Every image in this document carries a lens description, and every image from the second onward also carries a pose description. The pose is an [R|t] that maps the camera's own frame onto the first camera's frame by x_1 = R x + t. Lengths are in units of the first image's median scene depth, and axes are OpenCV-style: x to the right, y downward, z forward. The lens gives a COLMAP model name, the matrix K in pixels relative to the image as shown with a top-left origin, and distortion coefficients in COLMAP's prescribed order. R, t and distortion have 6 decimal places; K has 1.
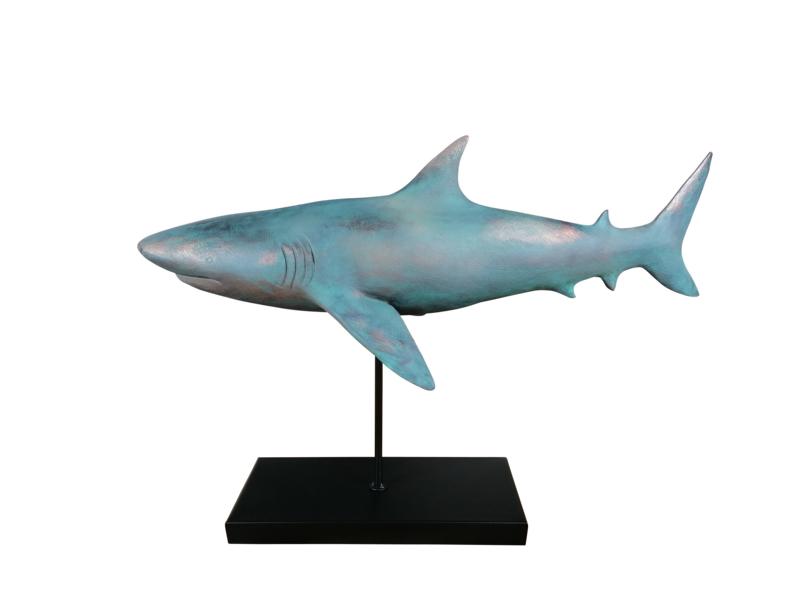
lens RADIAL K [[588.3, 0, 400.0], [0, 588.3, 300.0], [0, 0, 1]] dist [0.000786, -0.000230]
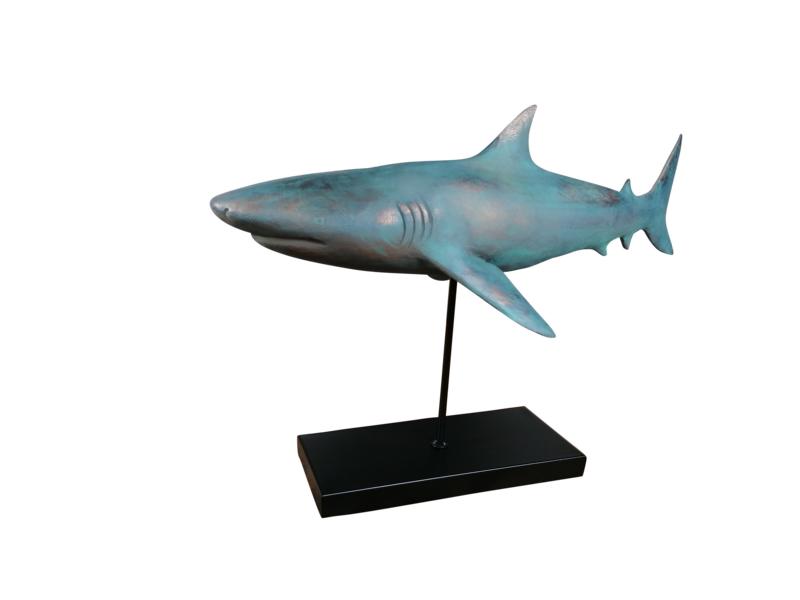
lens RADIAL K [[588.3, 0, 400.0], [0, 588.3, 300.0], [0, 0, 1]] dist [0.000786, -0.000230]
pose [[0.938984, -0.046418, 0.340814, -0.518542], [0.039917, 0.998863, 0.026067, 0.039737], [-0.341637, -0.010873, 0.939769, 0.071508]]
